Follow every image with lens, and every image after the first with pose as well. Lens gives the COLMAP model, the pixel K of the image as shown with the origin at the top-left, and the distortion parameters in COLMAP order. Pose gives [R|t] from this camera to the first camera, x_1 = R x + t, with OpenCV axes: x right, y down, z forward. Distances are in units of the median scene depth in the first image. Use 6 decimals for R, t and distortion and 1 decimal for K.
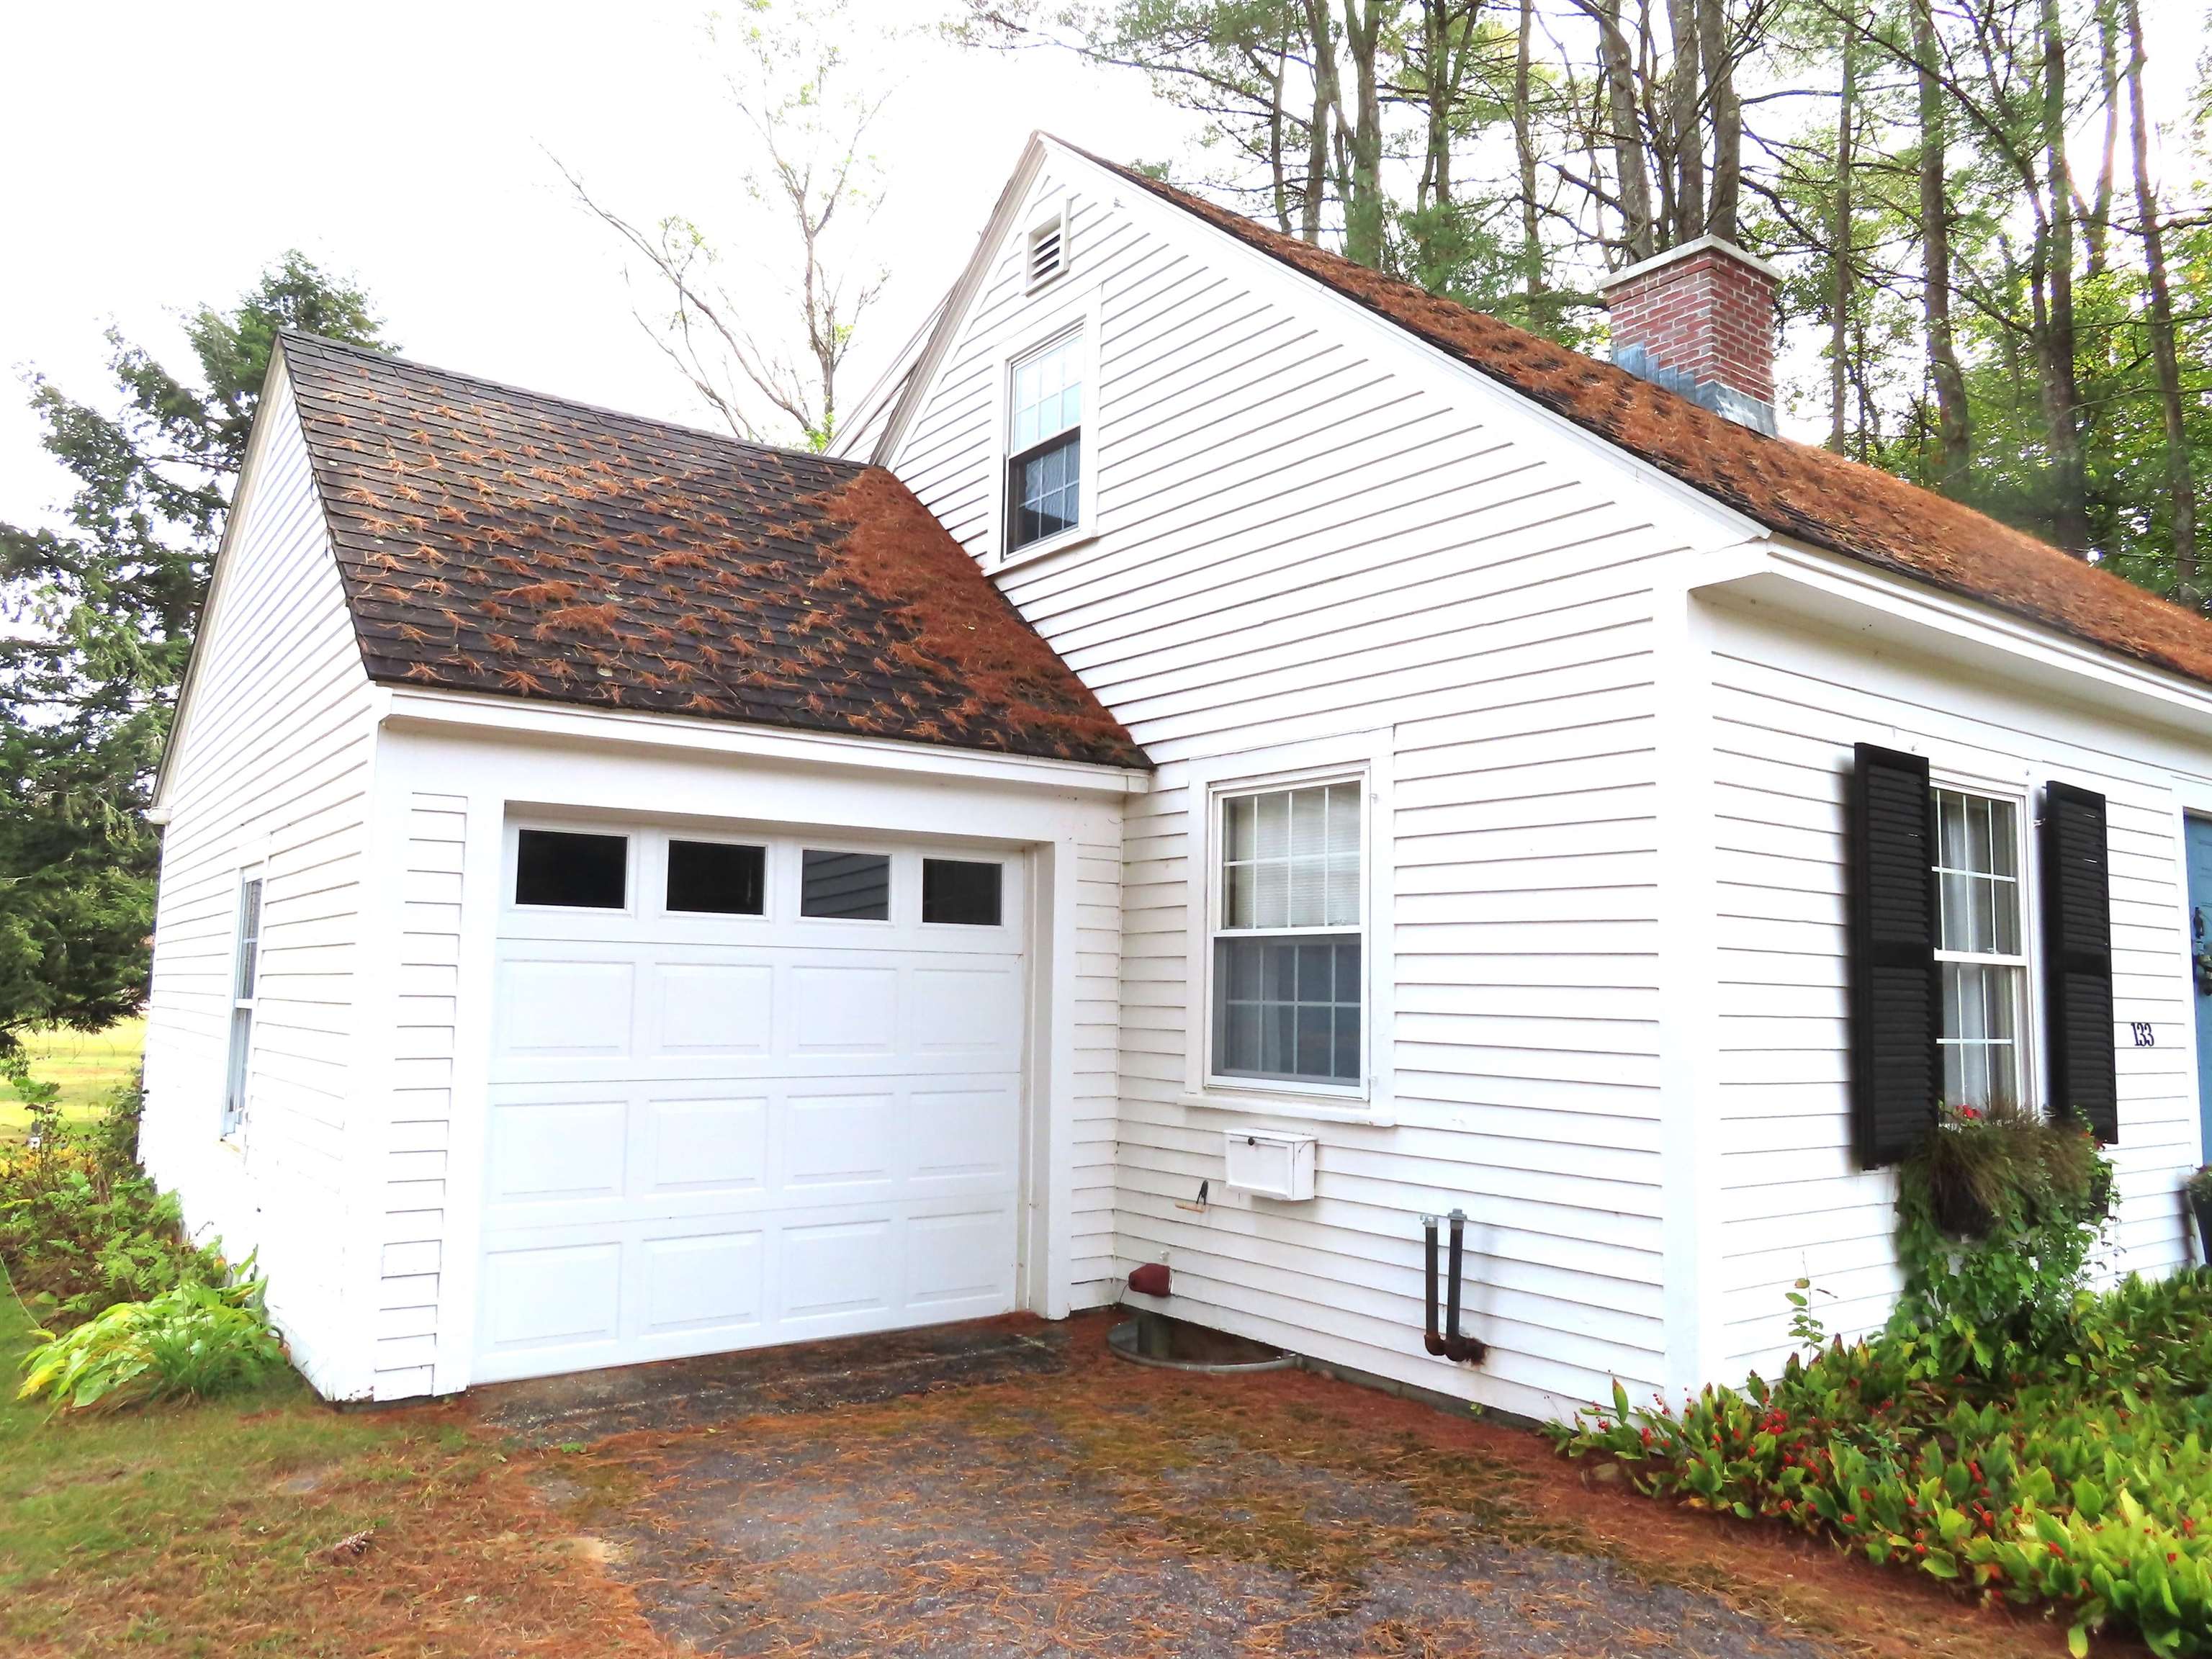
lens RADIAL K [[1575.0, 0, 1106.0], [0, 1575.0, 829.5], [0, 0, 1]] dist [-0.000820, 0.000469]
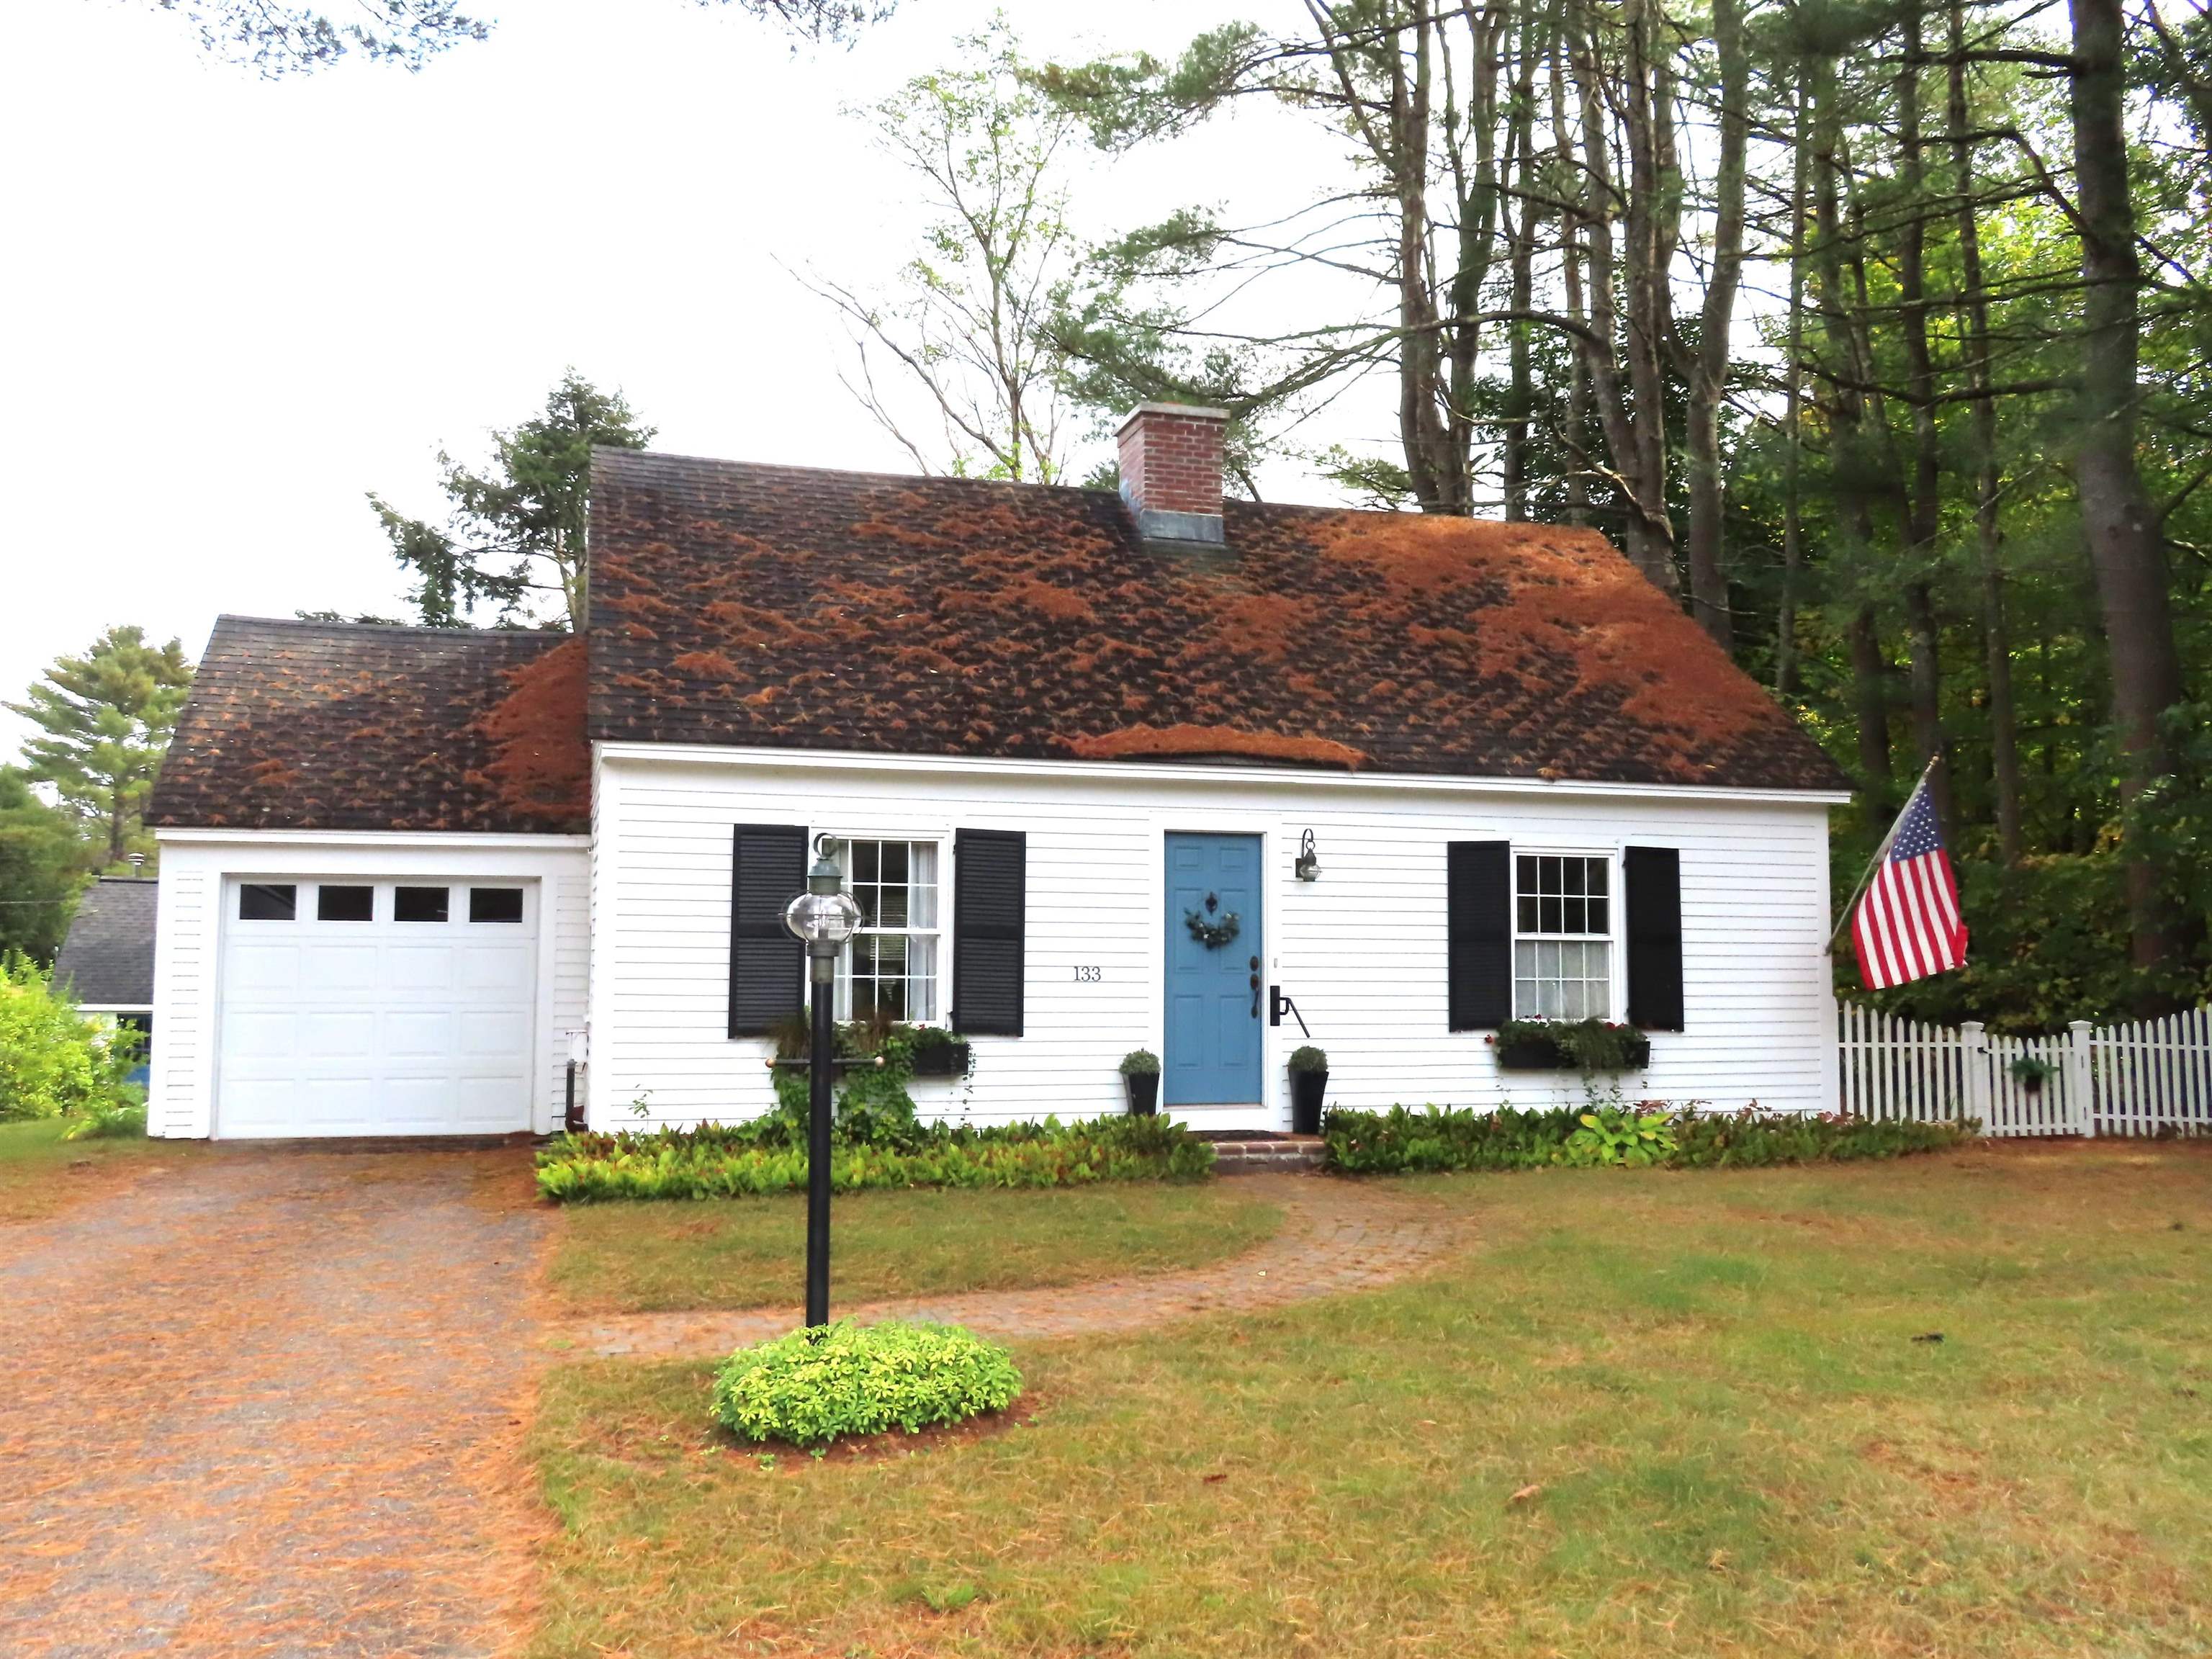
lens RADIAL K [[1876.0, 0, 1106.0], [0, 1876.0, 829.5], [0, 0, 1]] dist [-0.001042, 0.000443]
pose [[0.938276, -0.041411, -0.343401, 1.321507], [0.047678, 0.998814, 0.009823, -0.035867], [0.342587, -0.025589, 0.939138, -0.807521]]
